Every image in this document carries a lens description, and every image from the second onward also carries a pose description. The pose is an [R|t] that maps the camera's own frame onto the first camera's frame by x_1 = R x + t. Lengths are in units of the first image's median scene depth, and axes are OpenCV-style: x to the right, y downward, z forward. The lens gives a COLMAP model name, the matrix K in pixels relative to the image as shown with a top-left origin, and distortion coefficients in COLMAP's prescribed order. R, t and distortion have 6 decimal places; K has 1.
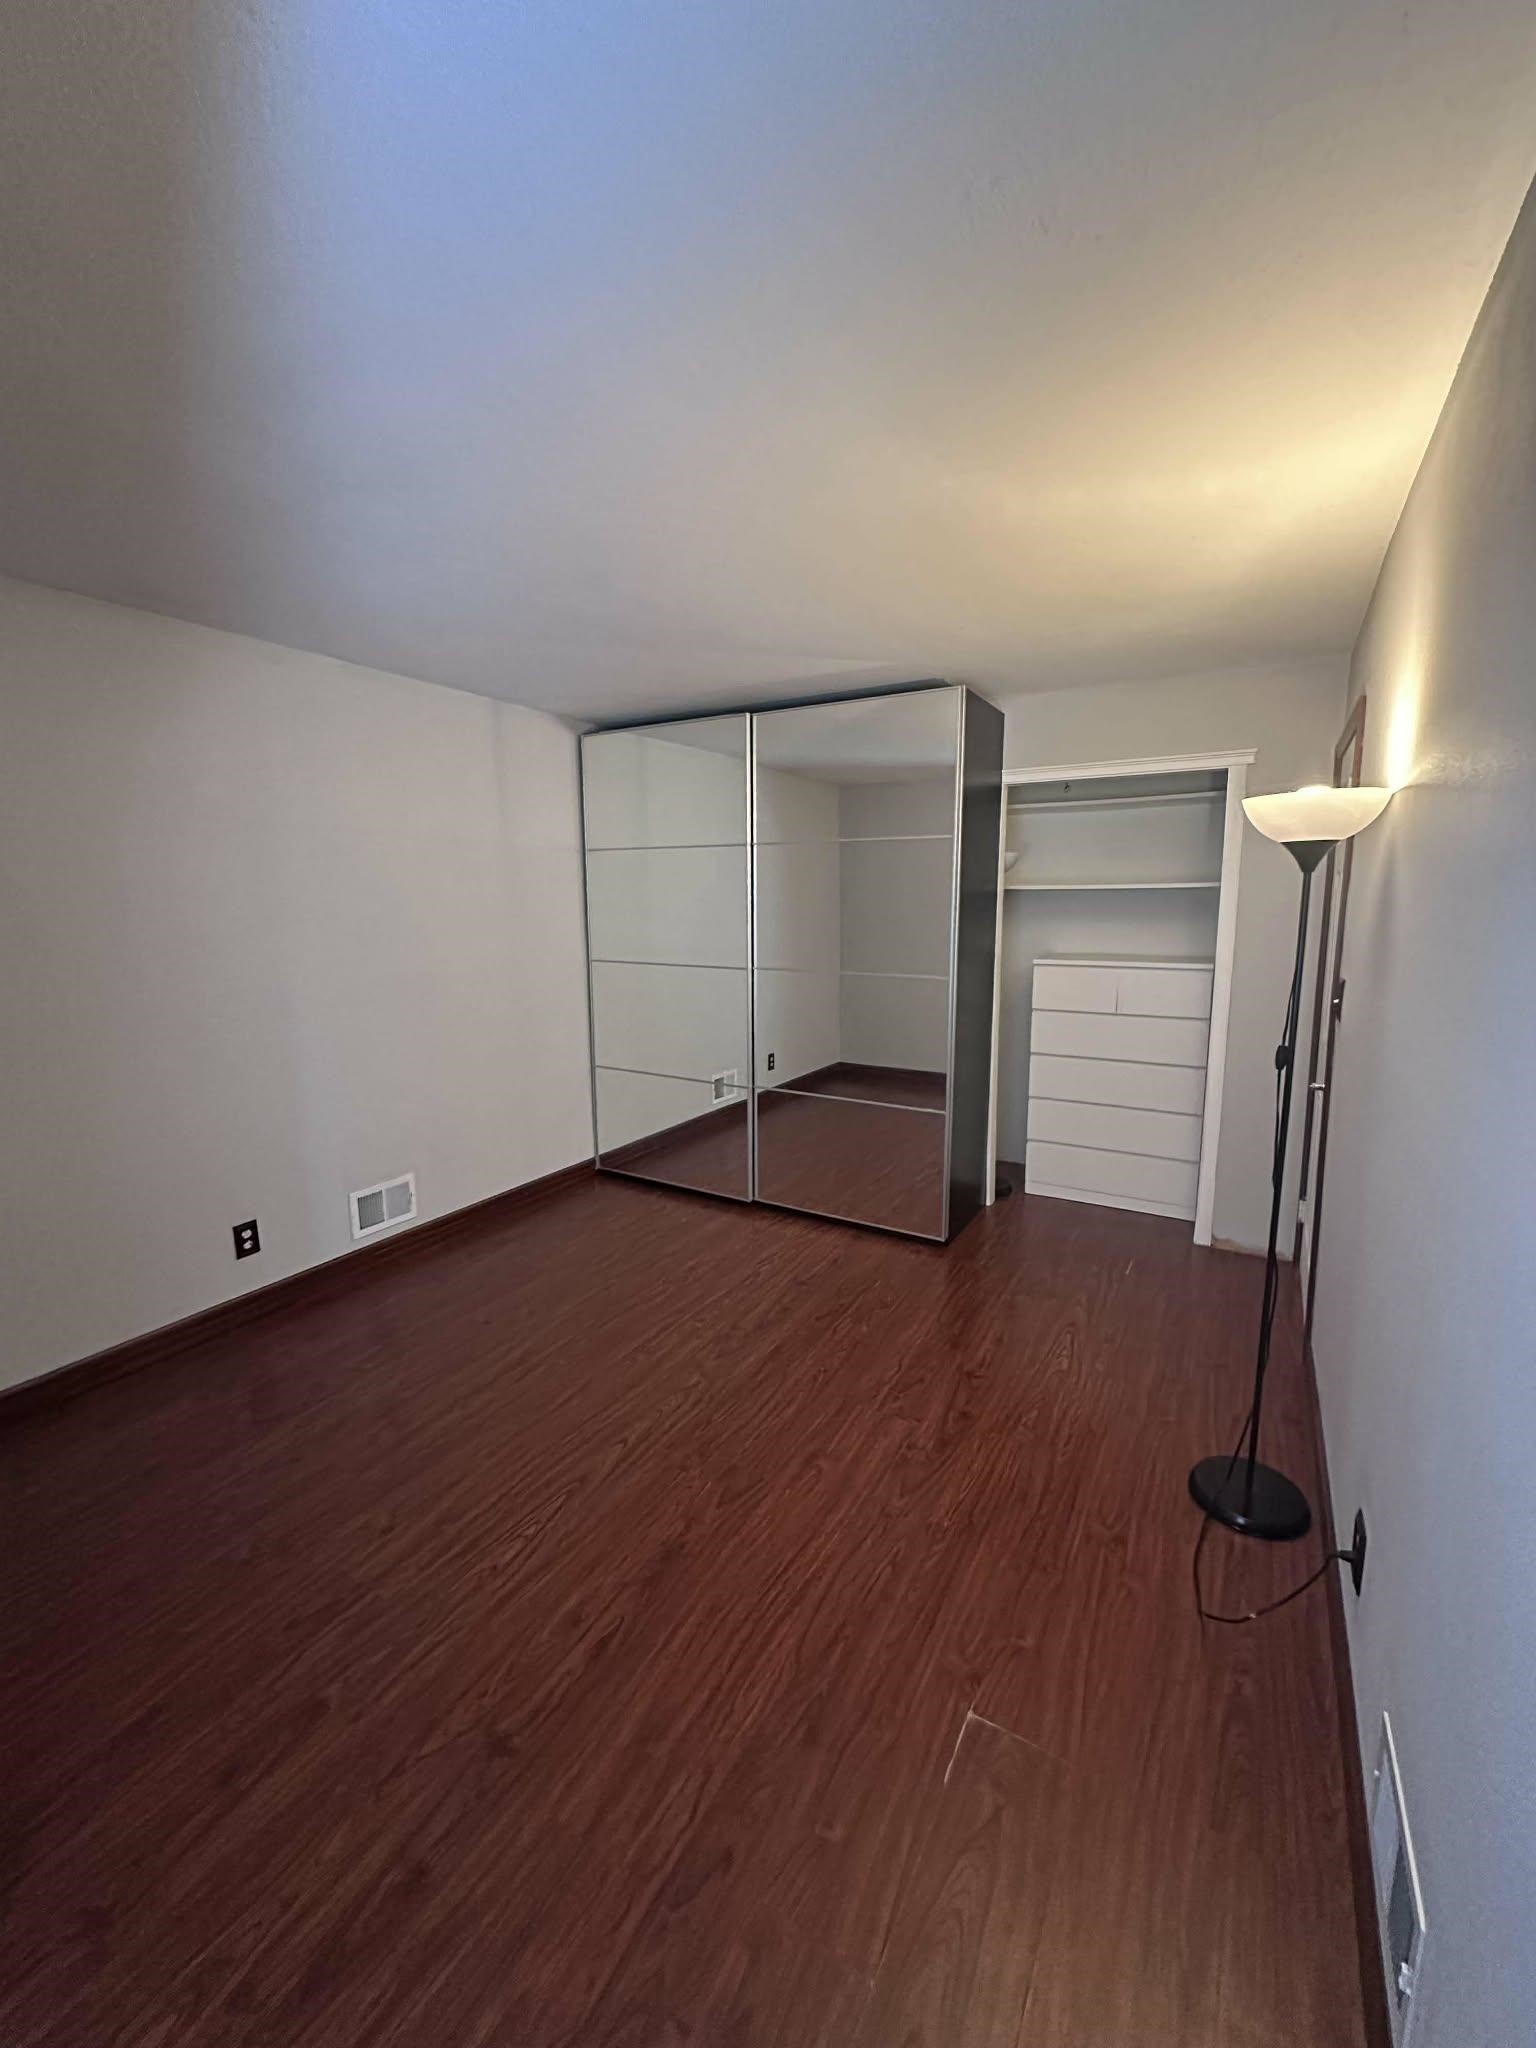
lens RADIAL K [[812.9, 0, 775.4], [0, 812.9, 1019.1], [0, 0, 1]] dist [-0.010011, -0.000164]
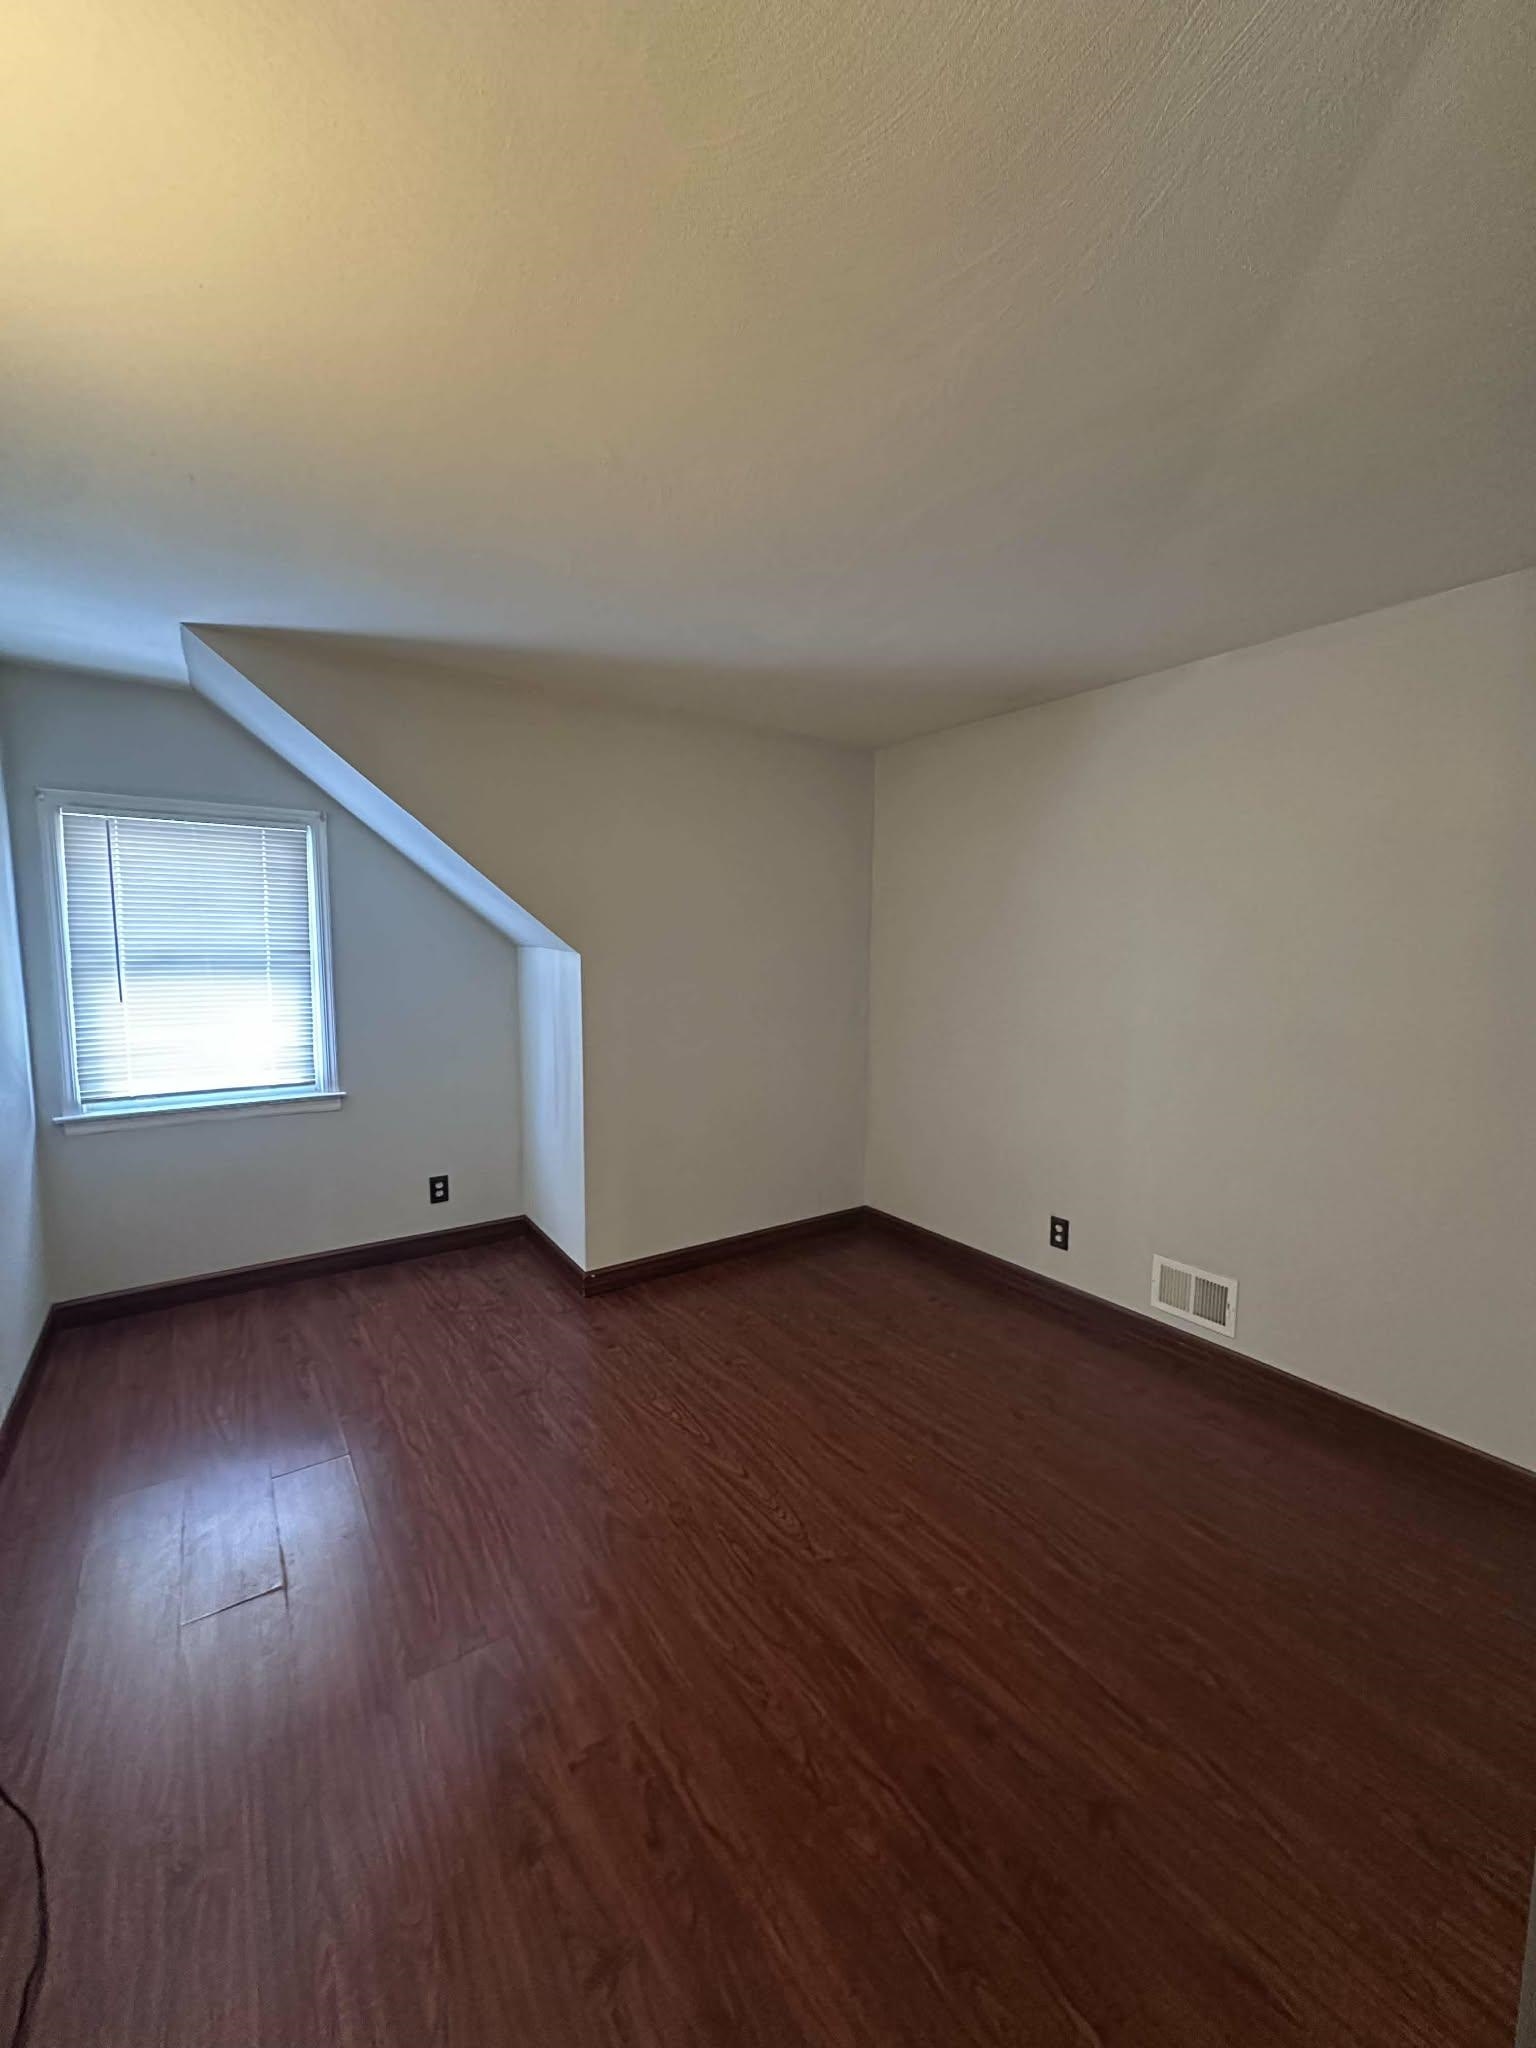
lens RADIAL K [[812.9, 0, 772.1], [0, 812.9, 1030.2], [0, 0, 1]] dist [-0.010011, -0.000164]
pose [[-0.418423, 0.101999, -0.902506, 0.573915], [-0.141073, 0.974316, 0.175520, -0.163744], [0.897229, 0.200761, -0.393287, 1.198452]]
